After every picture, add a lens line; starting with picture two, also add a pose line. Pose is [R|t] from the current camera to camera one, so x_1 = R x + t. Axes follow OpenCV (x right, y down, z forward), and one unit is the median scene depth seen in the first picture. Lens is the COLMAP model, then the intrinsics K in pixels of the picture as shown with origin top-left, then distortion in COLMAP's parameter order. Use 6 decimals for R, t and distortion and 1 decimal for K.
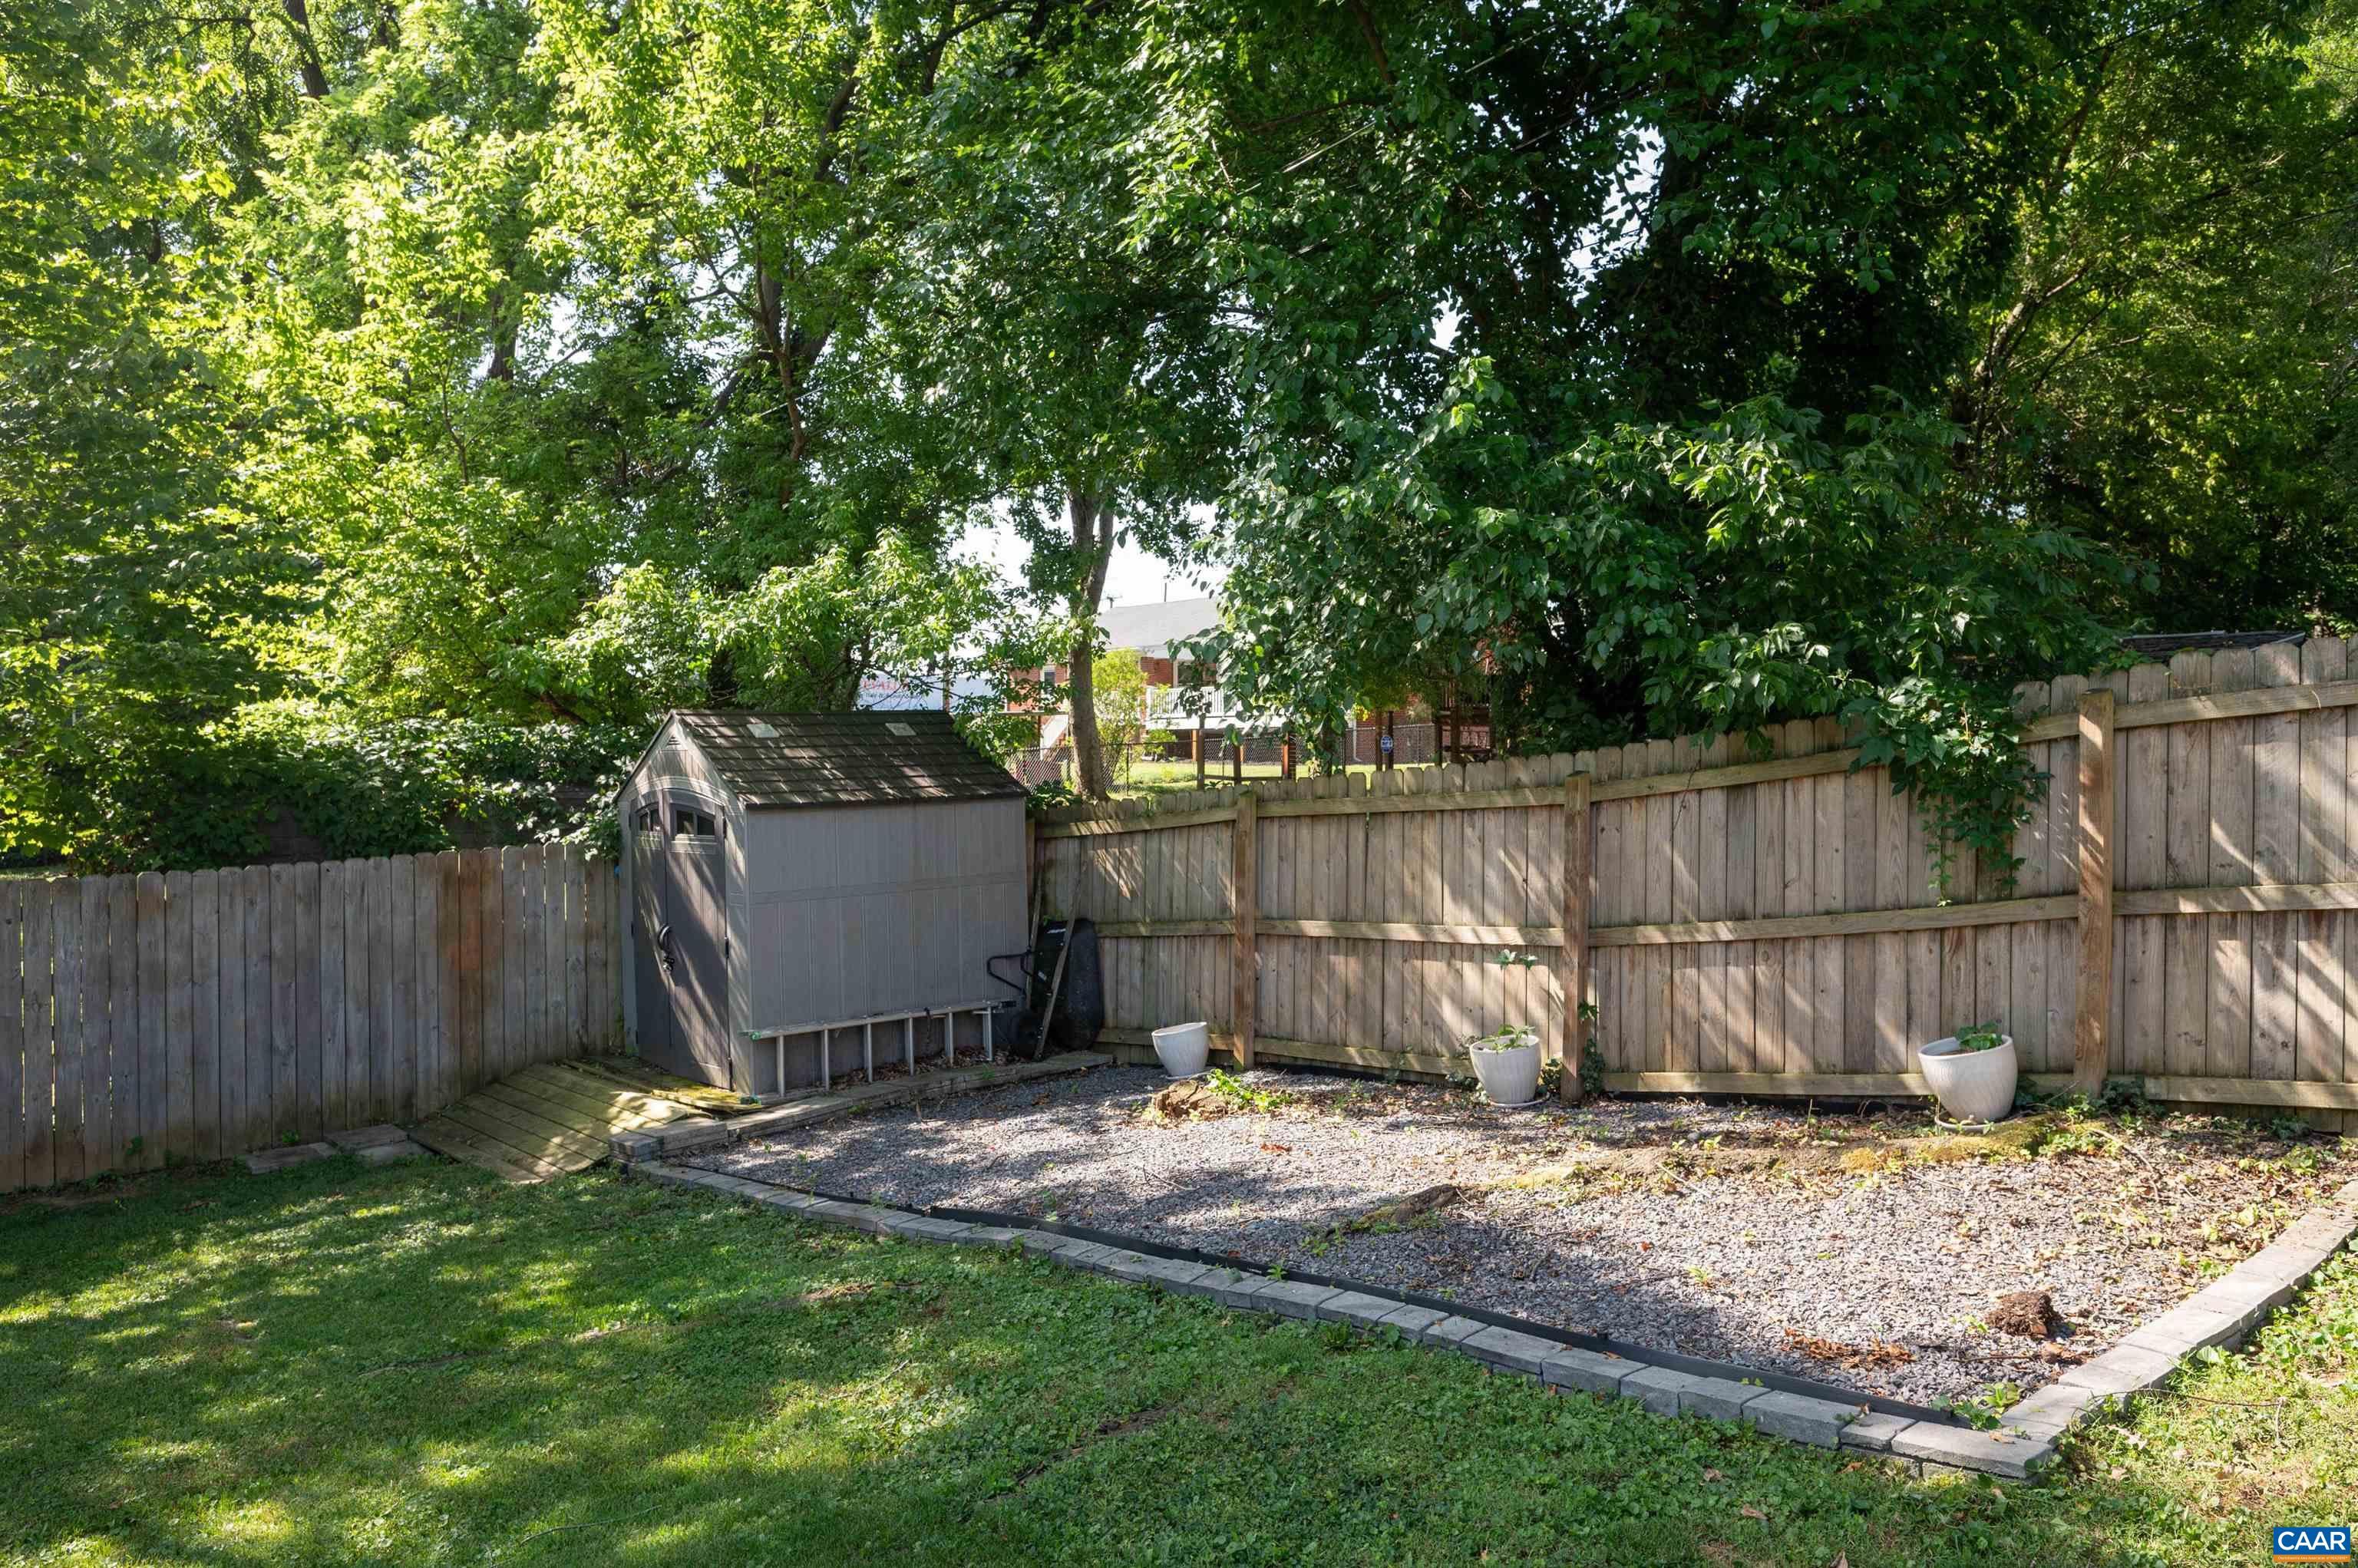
lens RADIAL K [[1652.6, 0, 1185.6], [0, 1652.6, 783.7], [0, 0, 1]] dist [-0.001319, 0.004290]
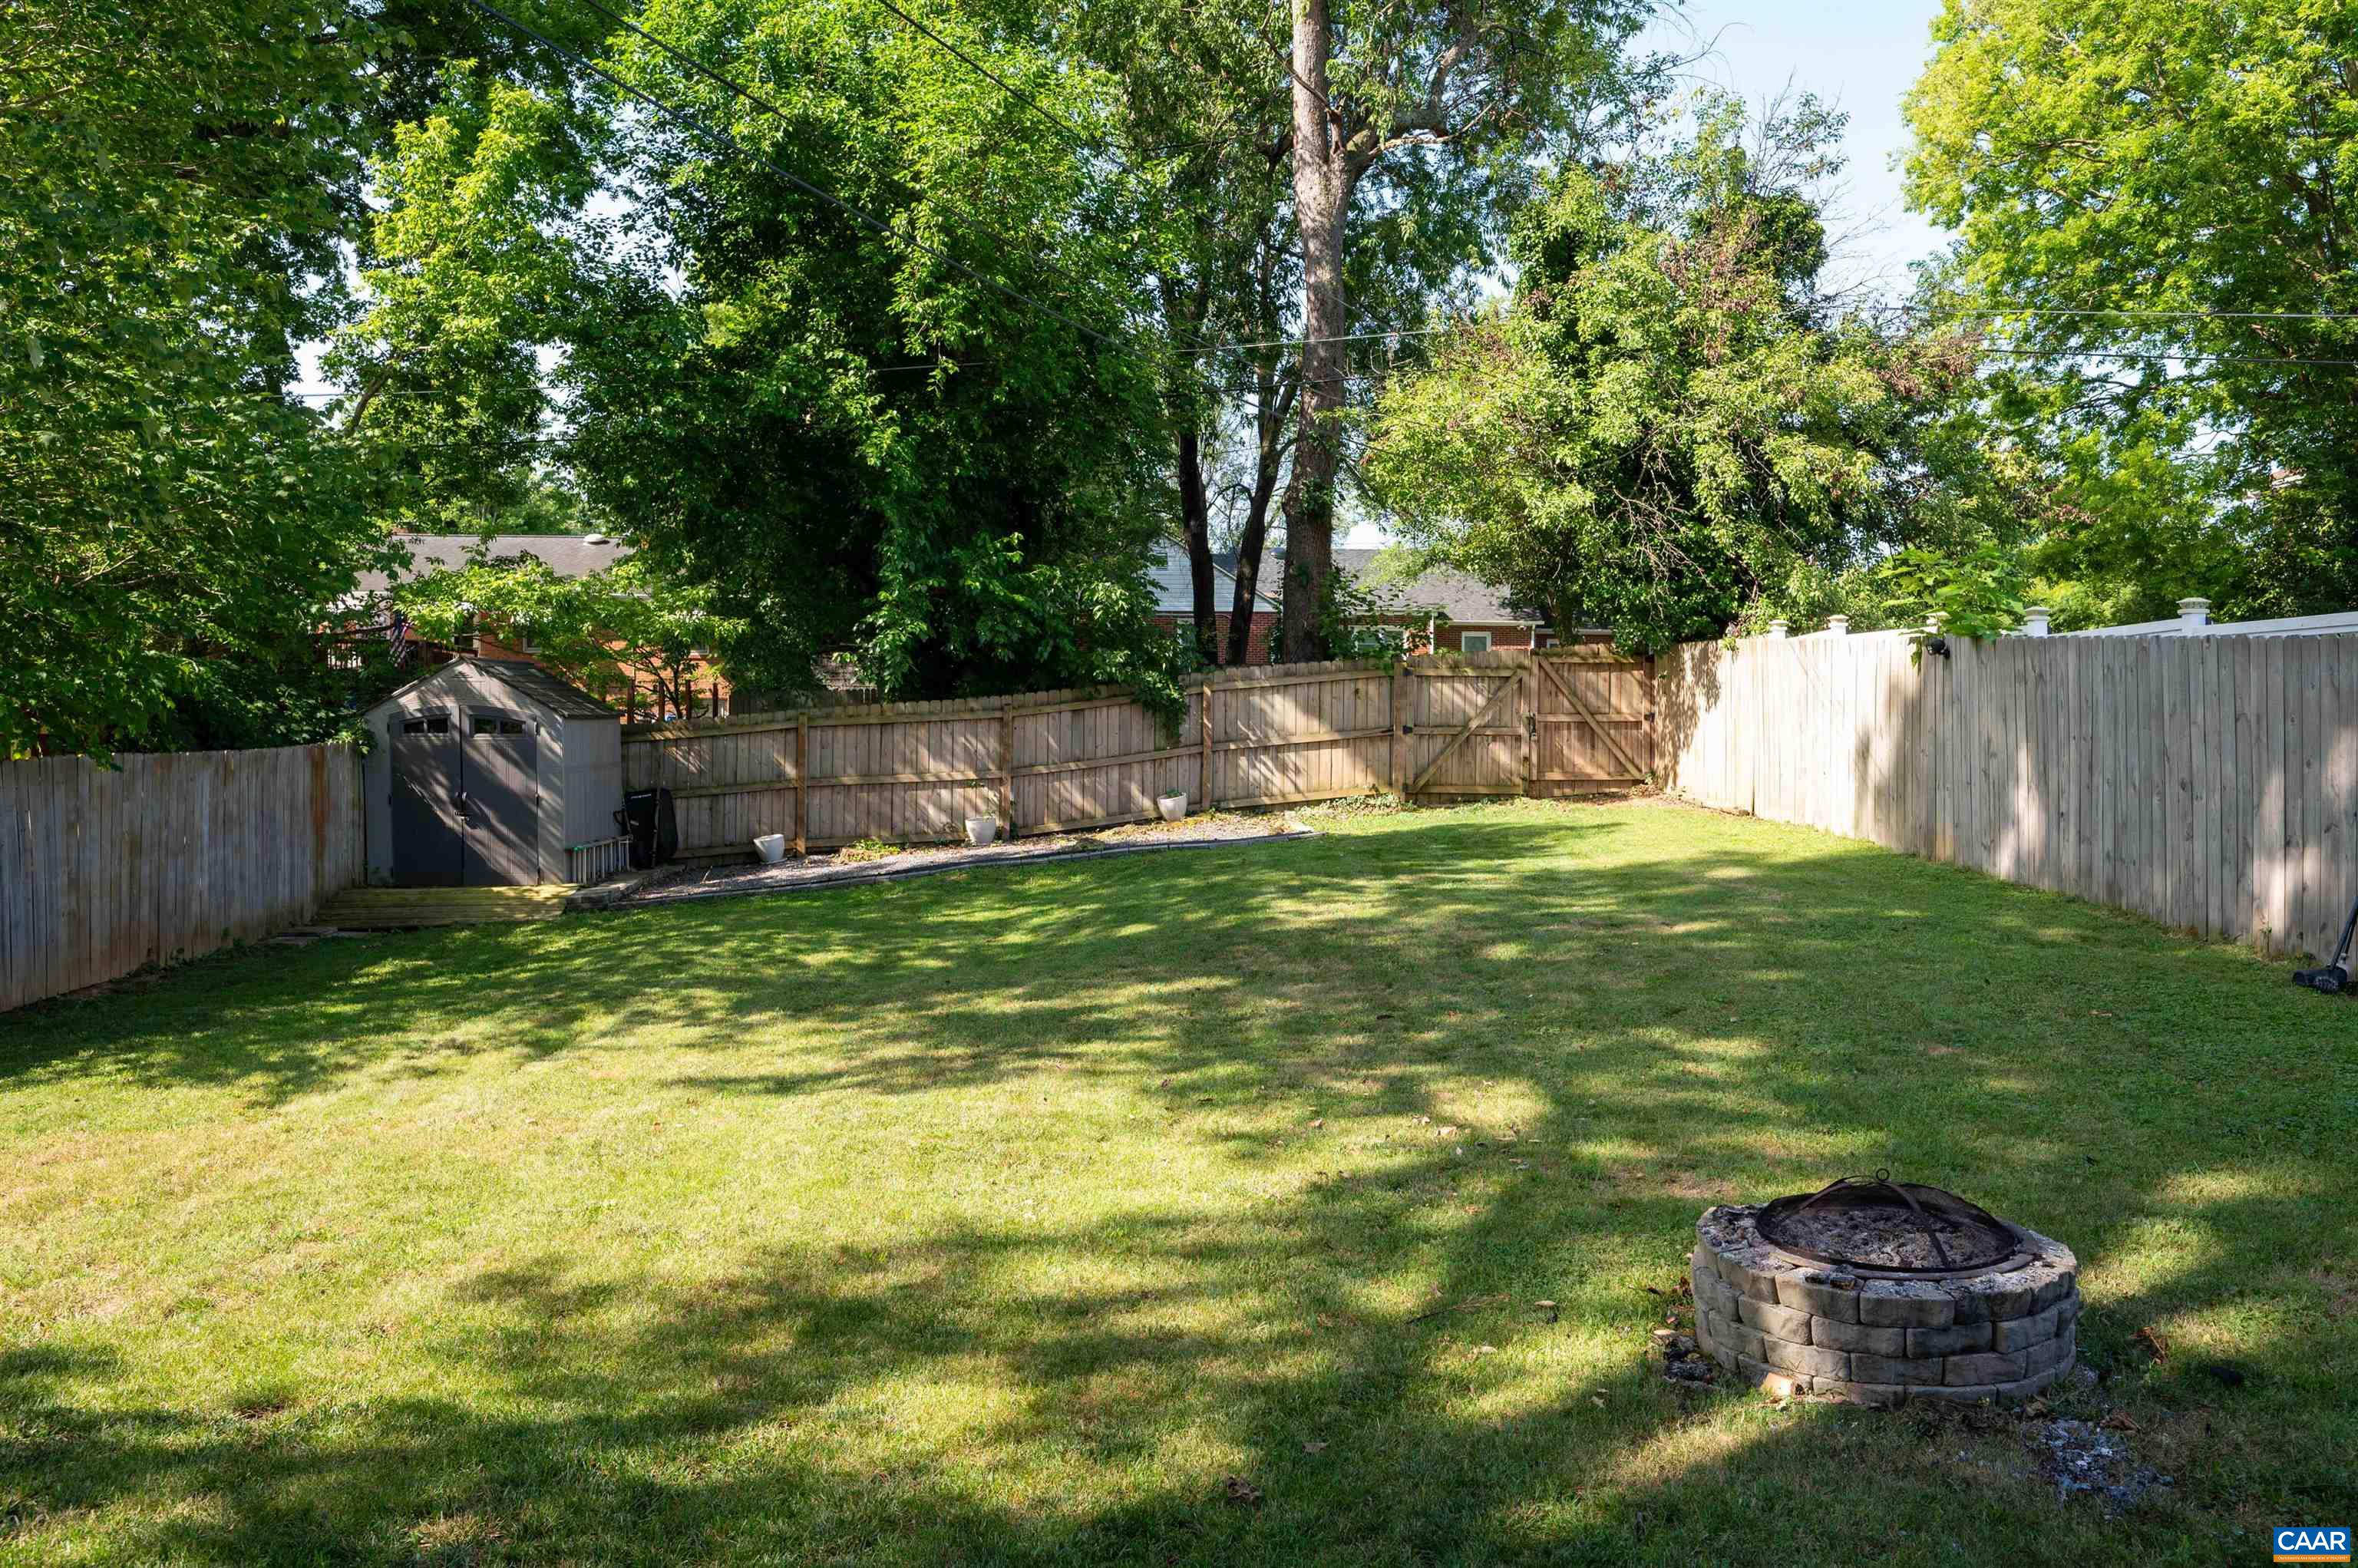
lens RADIAL K [[1822.6, 0, 1173.7], [0, 1822.6, 781.9], [0, 0, 1]] dist [-0.017338, -0.006395]
pose [[0.622418, -0.005791, 0.782663, -1.353815], [0.002345, 0.999982, 0.005534, 0.074191], [-0.782681, -0.001609, 0.622421, -0.675355]]
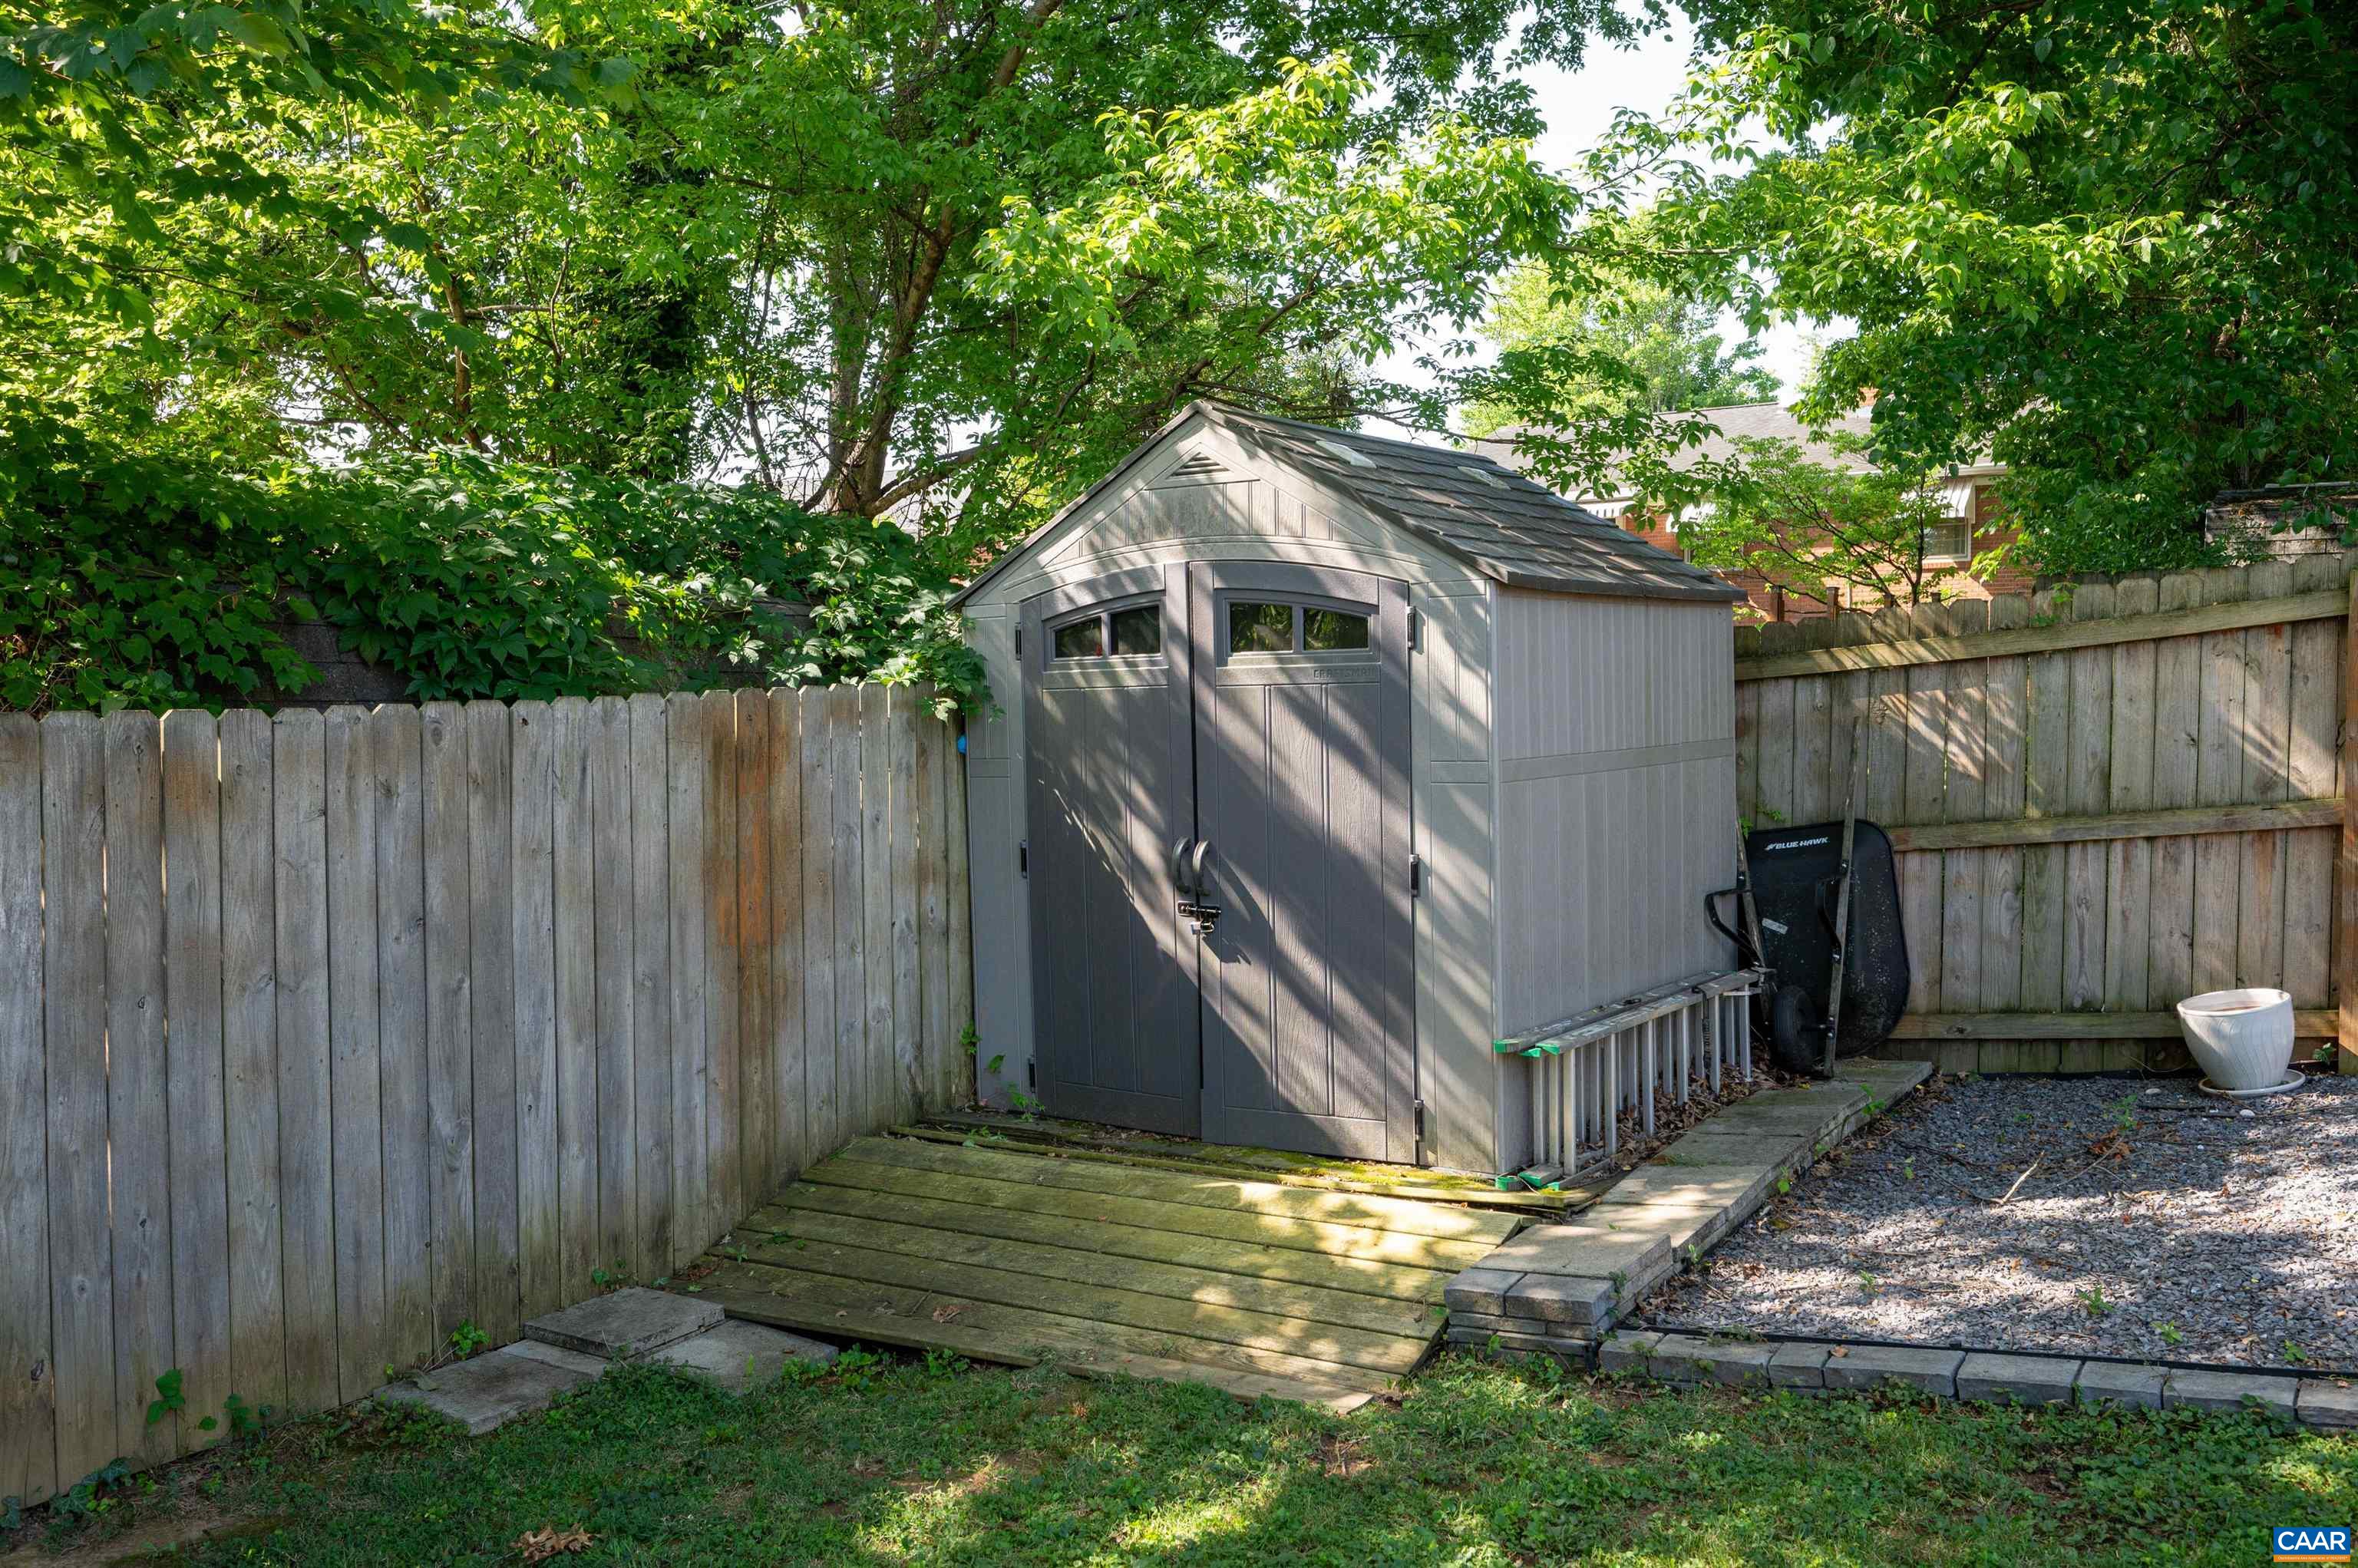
lens RADIAL K [[2079.6, 0, 1189.2], [0, 2079.6, 786.1], [0, 0, 1]] dist [0.015467, -0.009662]
pose [[0.956444, -0.009443, 0.291765, -0.533428], [0.003827, 0.999796, 0.019812, 0.061955], [-0.291892, -0.017832, 0.956285, 0.439563]]
